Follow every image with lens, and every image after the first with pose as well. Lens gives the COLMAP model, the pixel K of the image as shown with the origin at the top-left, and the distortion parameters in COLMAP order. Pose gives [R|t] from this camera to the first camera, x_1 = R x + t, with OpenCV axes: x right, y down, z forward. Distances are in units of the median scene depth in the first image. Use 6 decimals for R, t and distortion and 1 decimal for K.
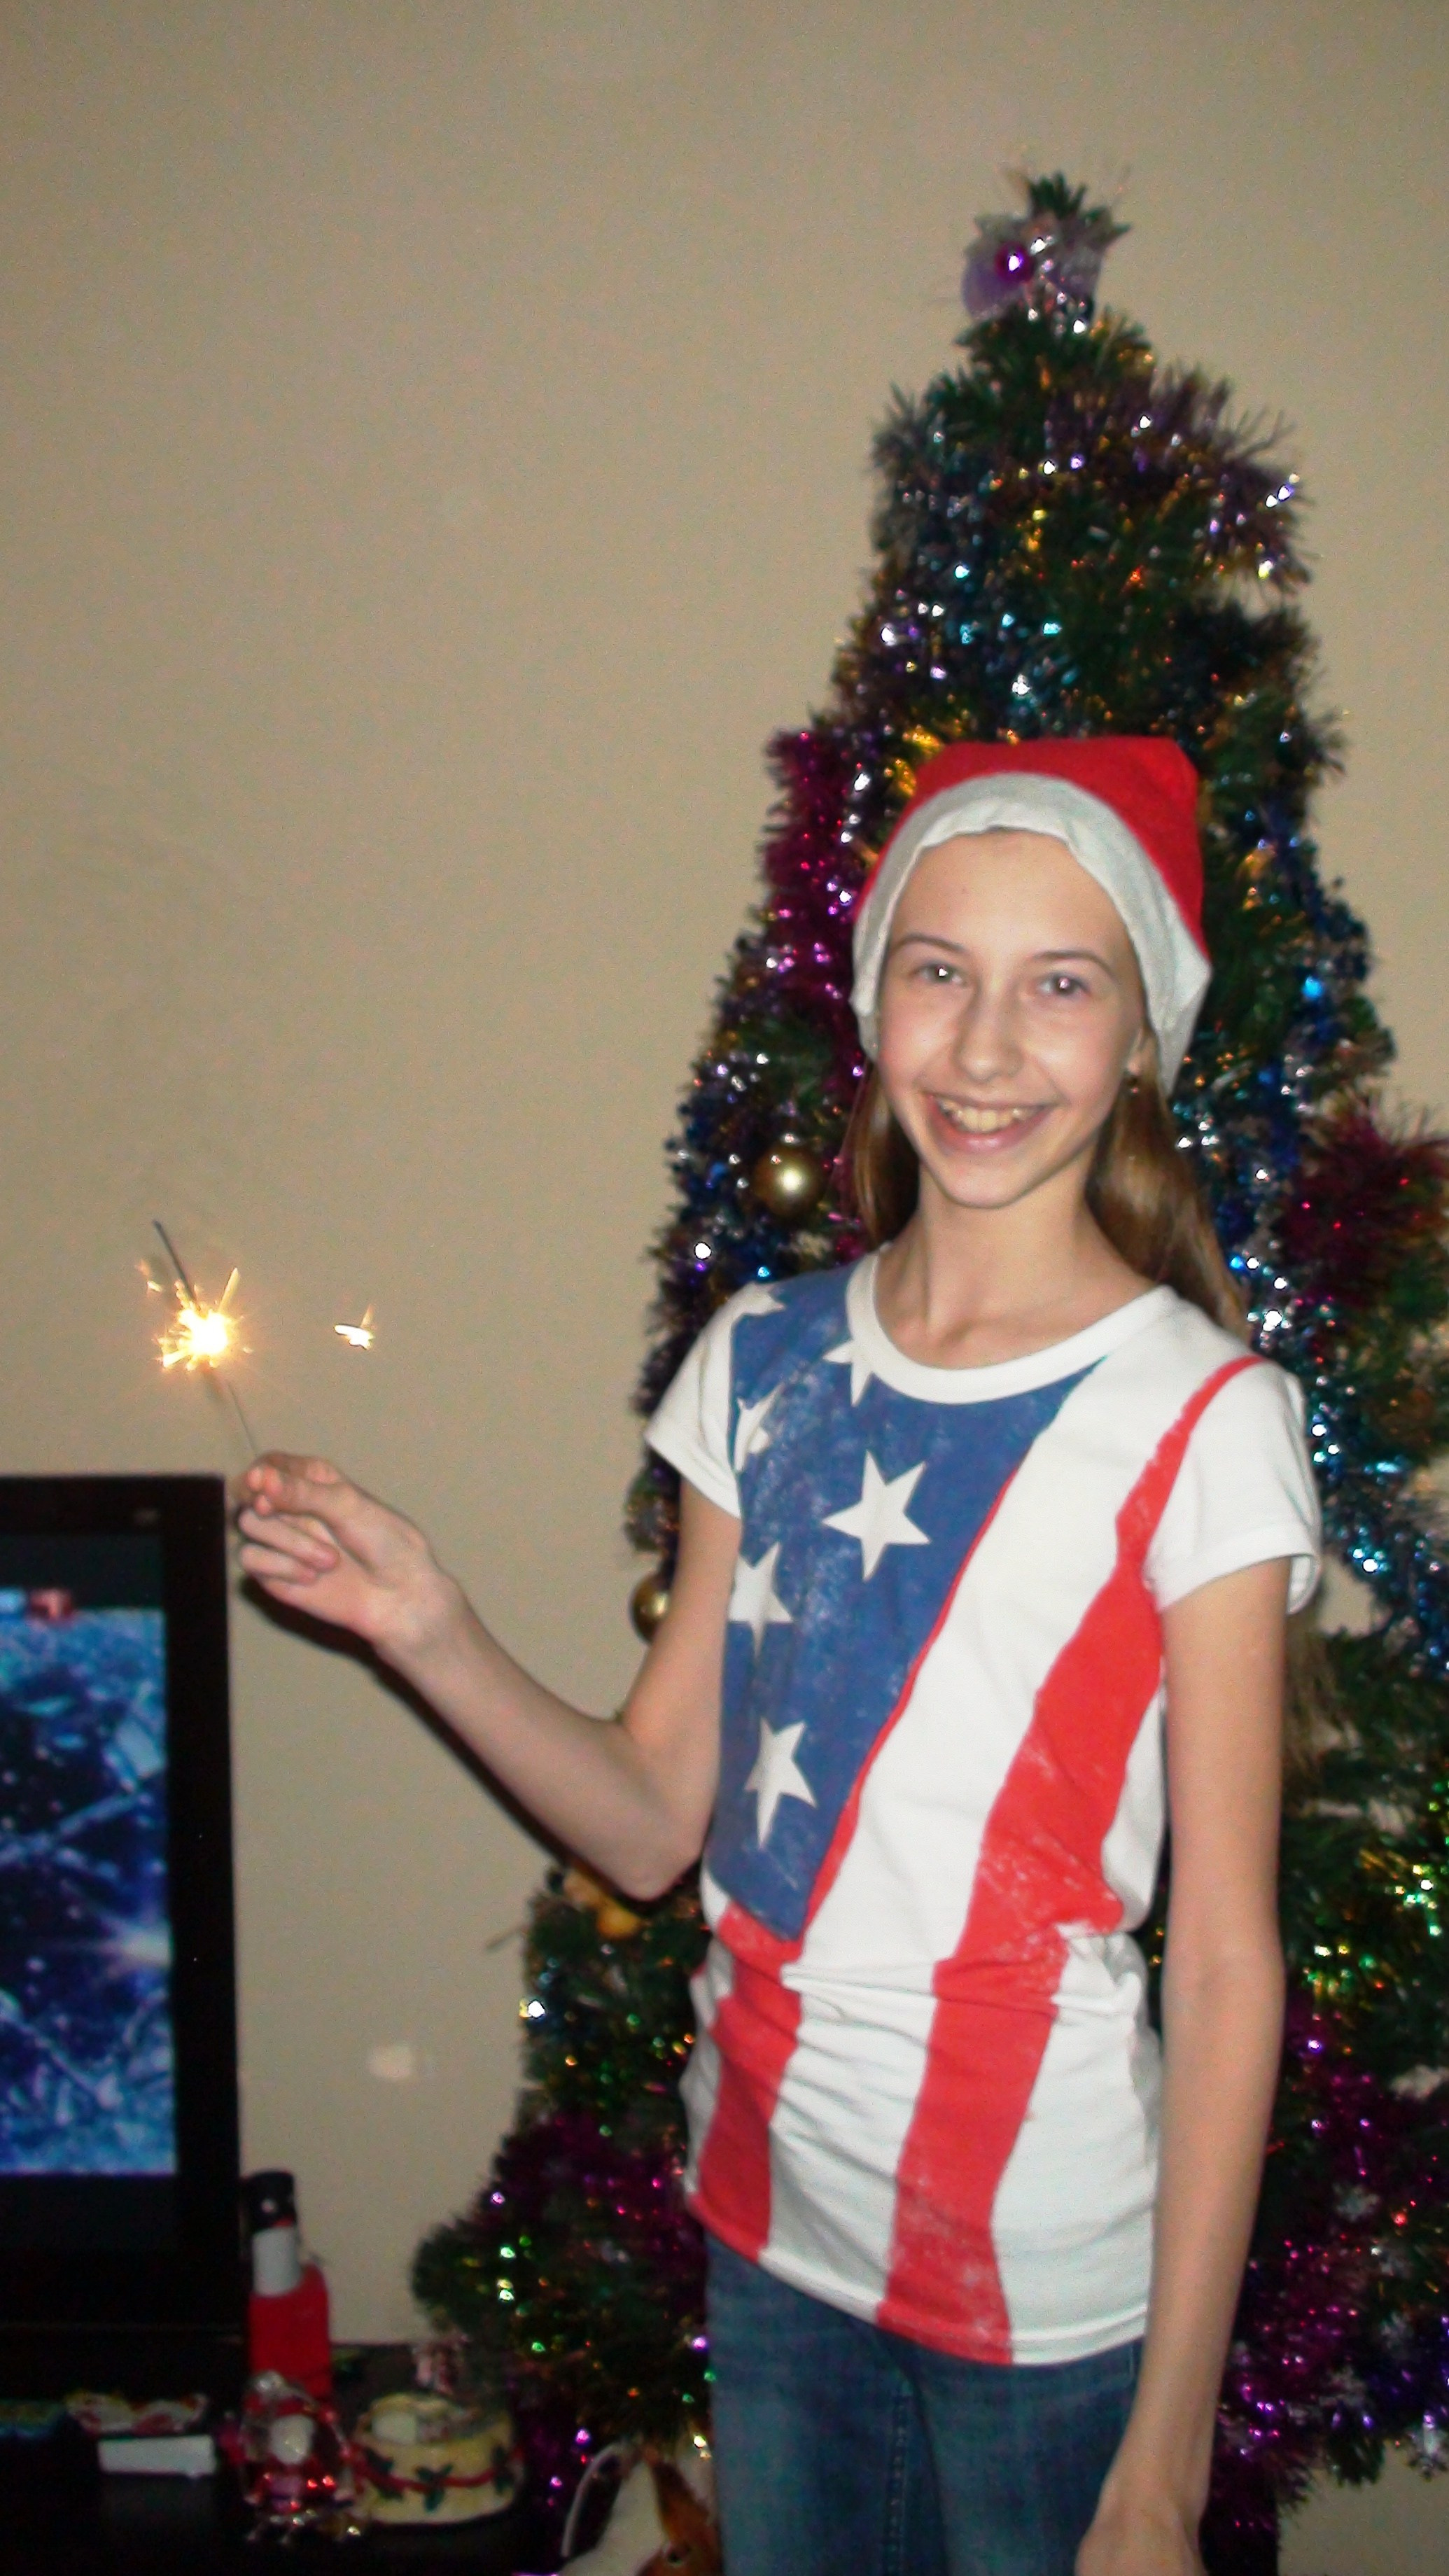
lens RADIAL K [[3030.1, 0, 686.1], [0, 3030.1, 1329.9], [0, 0, 1]] dist [0.015242, 0.000000]
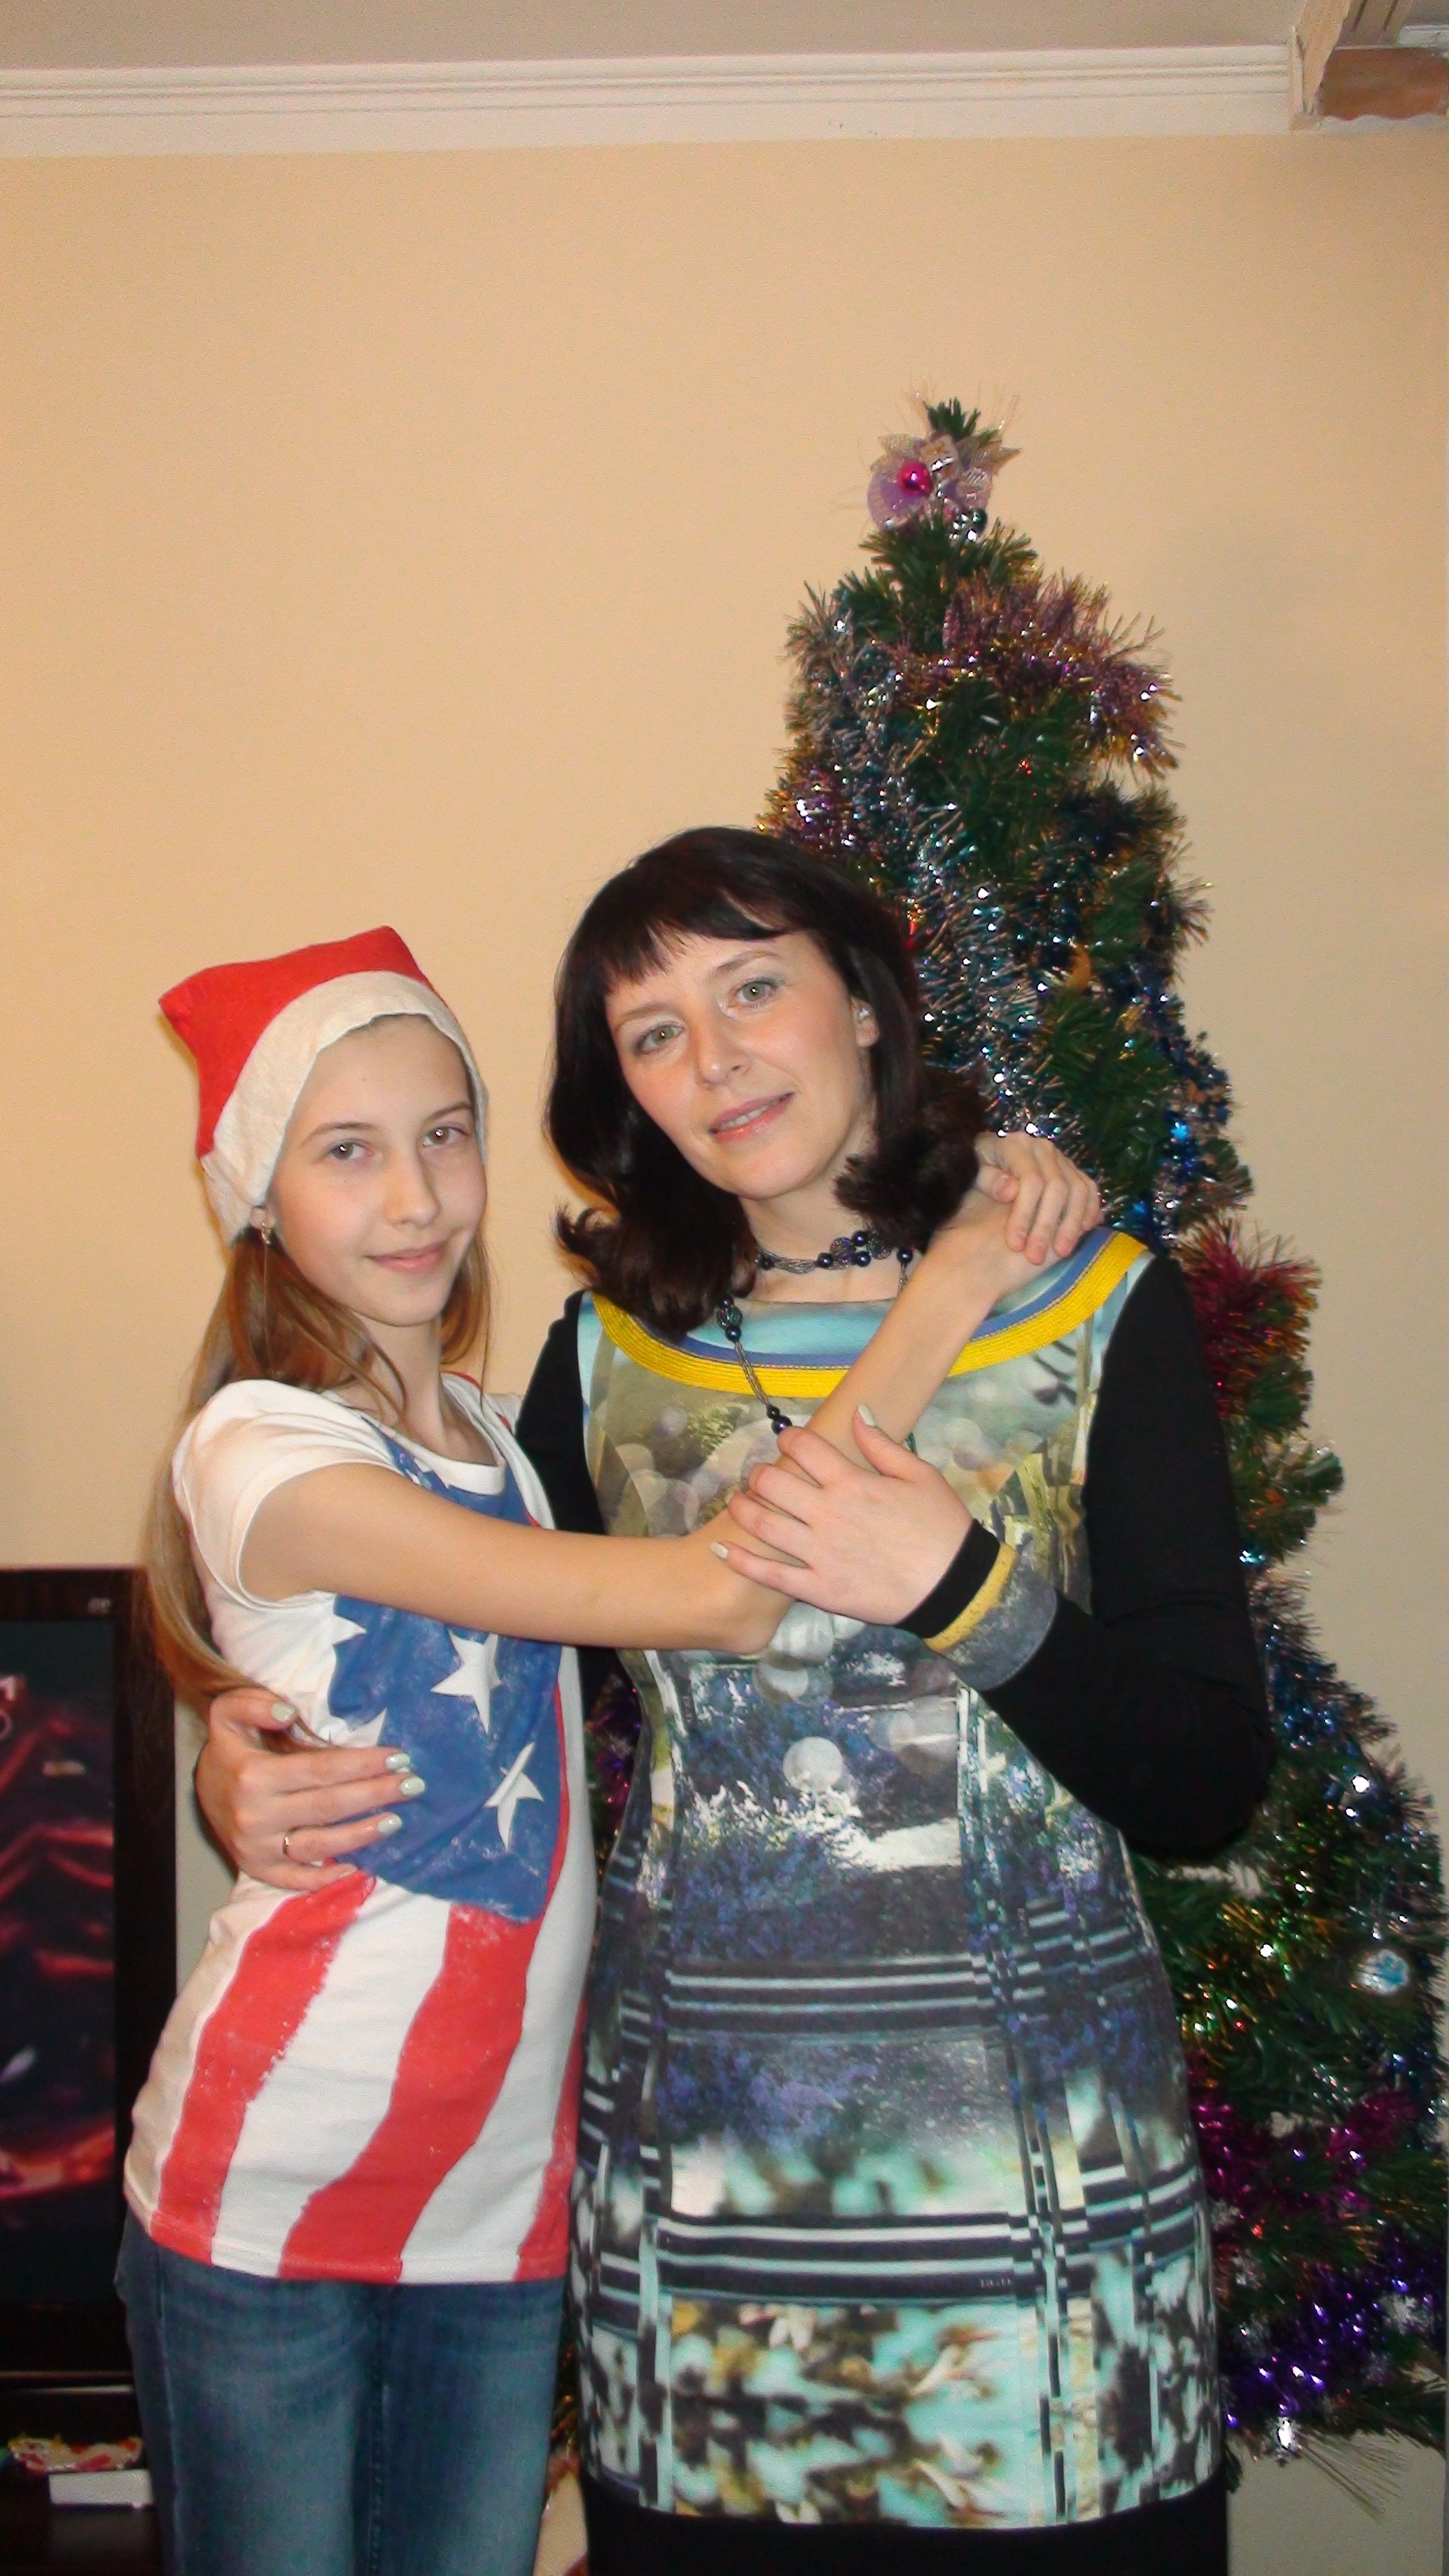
lens RADIAL K [[3121.3, 0, 713.1], [0, 3121.3, 1322.6], [0, 0, 1]] dist [0.018823, 0.000000]
pose [[0.997960, 0.010157, 0.063028, -0.035655], [-0.007478, 0.999065, -0.042592, 0.008162], [-0.063401, 0.042034, 0.997102, -0.129380]]
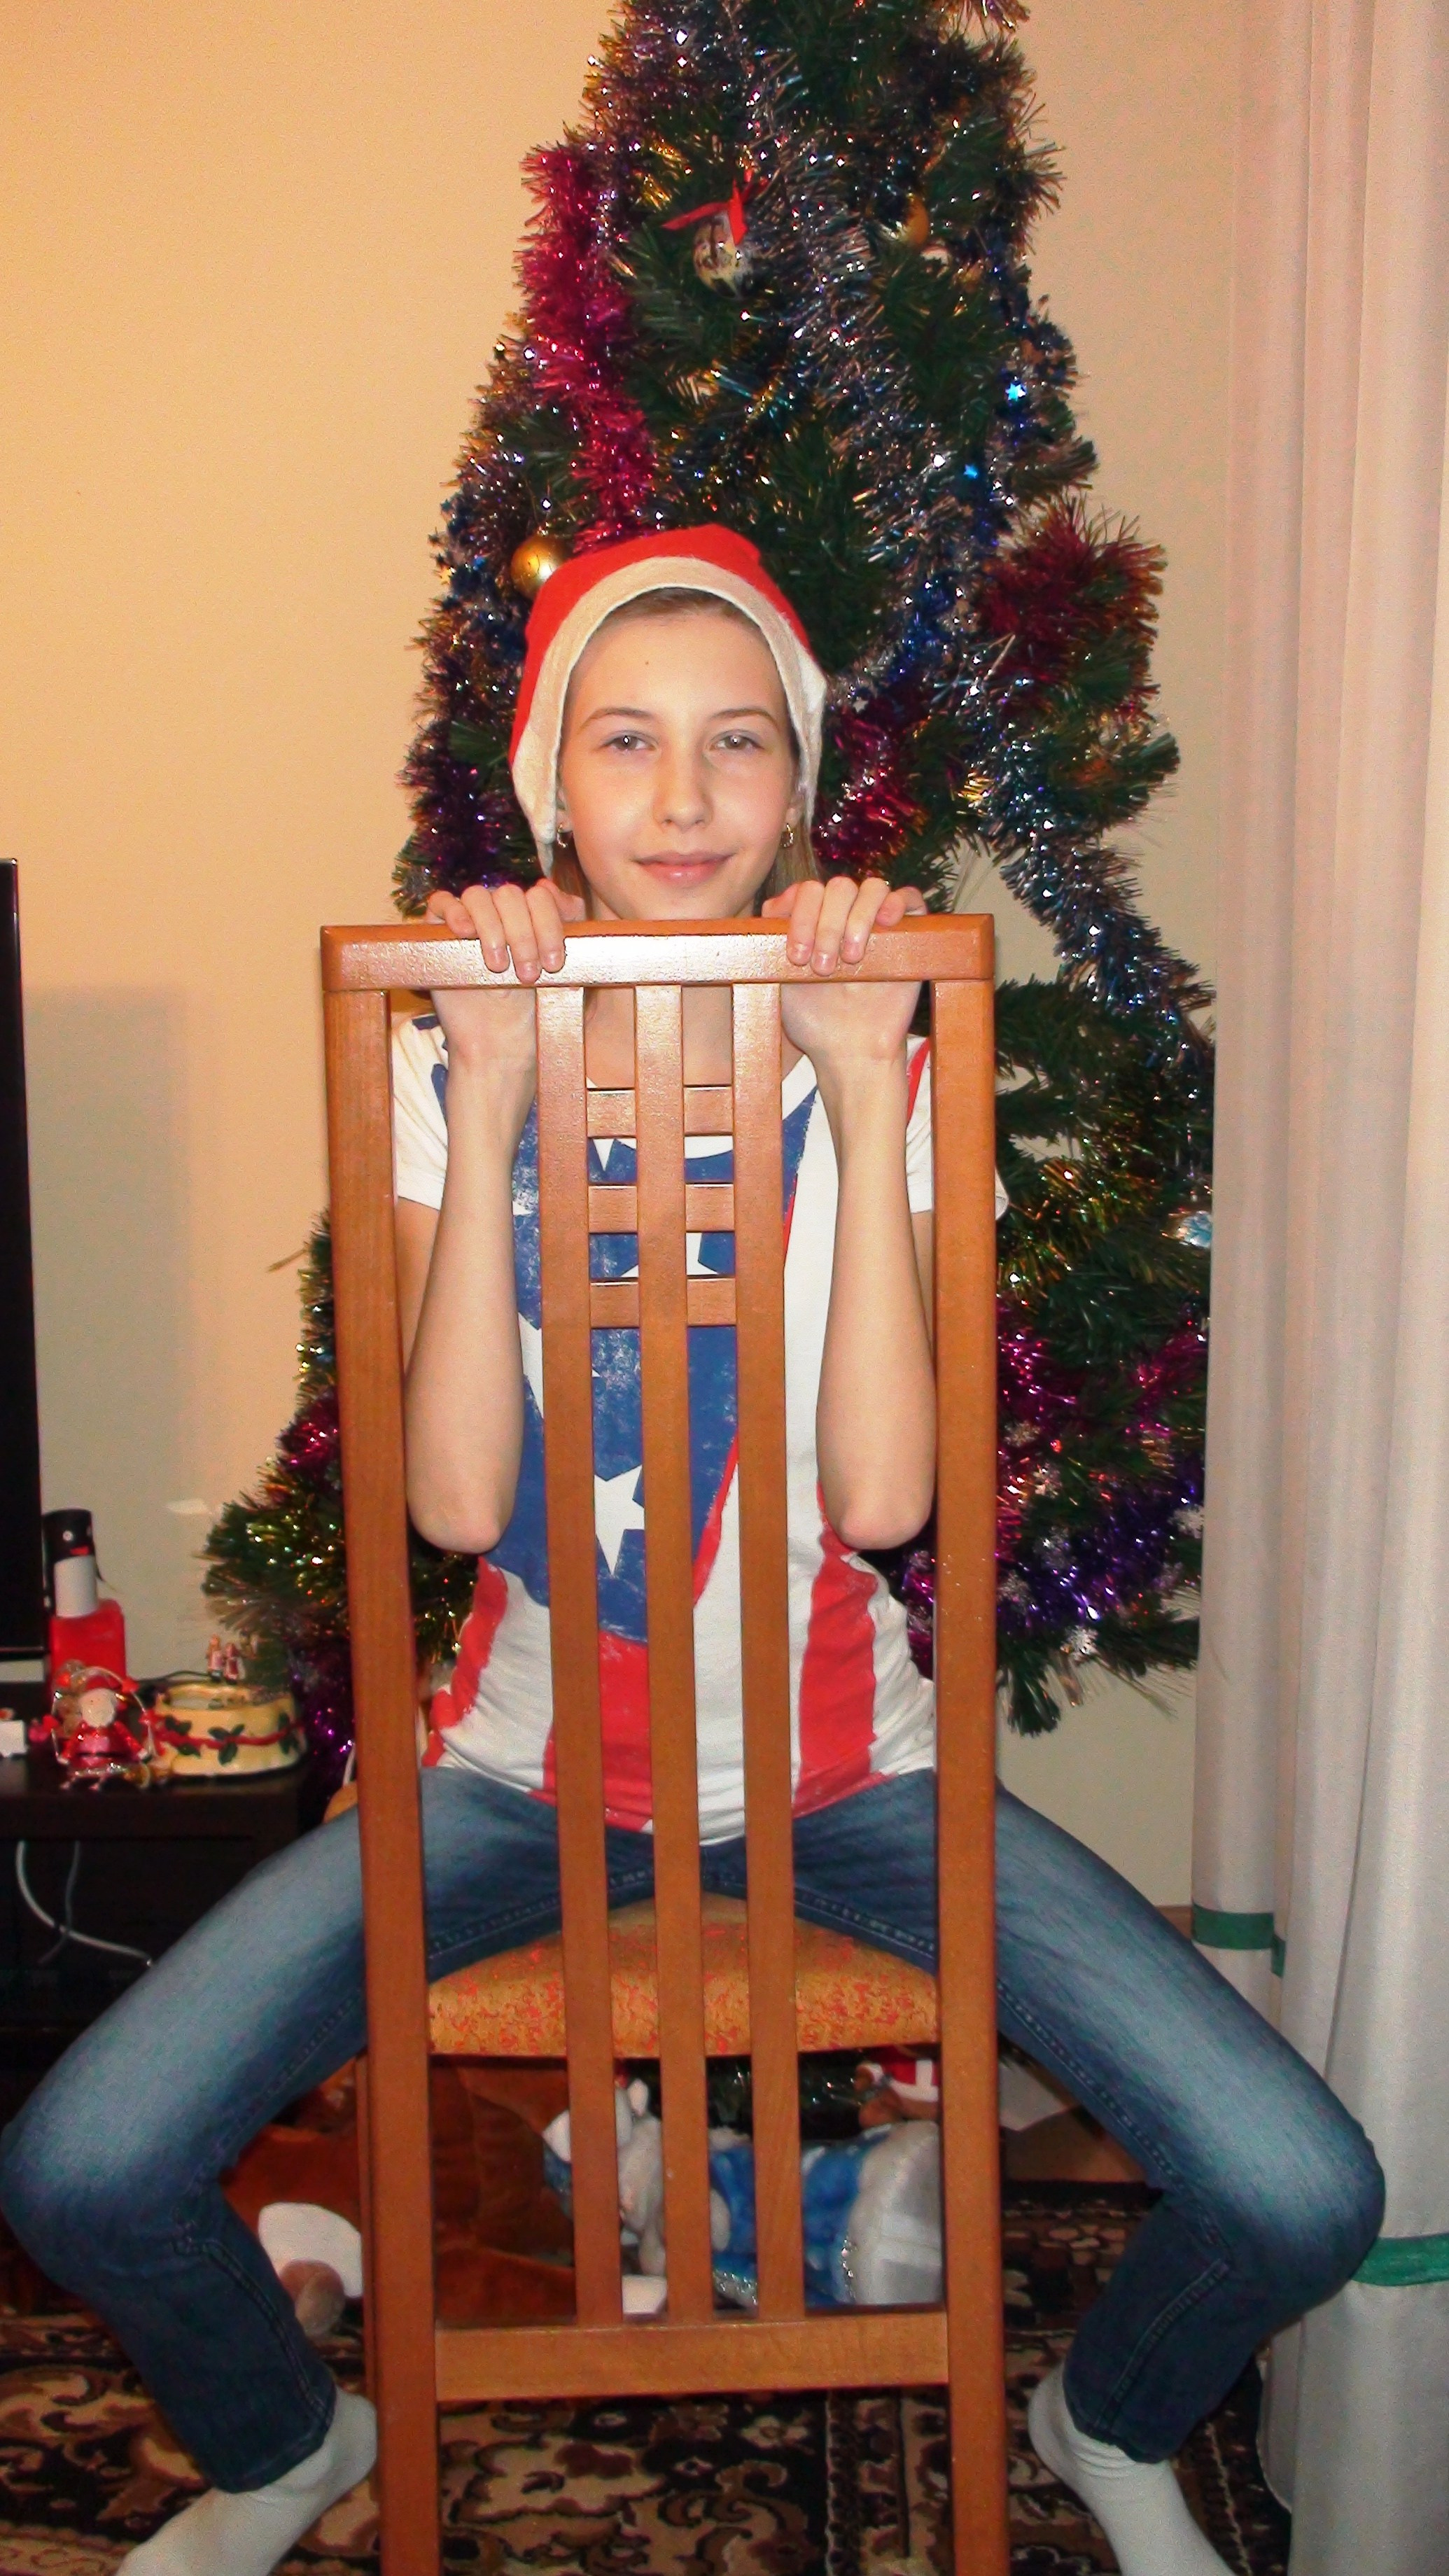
lens RADIAL K [[3439.7, 0, 712.1], [0, 3439.7, 1355.1], [0, 0, 1]] dist [0.021085, 0.000000]
pose [[0.997157, -0.000410, 0.075345, 0.000435], [-0.007255, 0.994816, 0.101435, 0.105542], [-0.074996, -0.101693, 0.991985, -0.265849]]
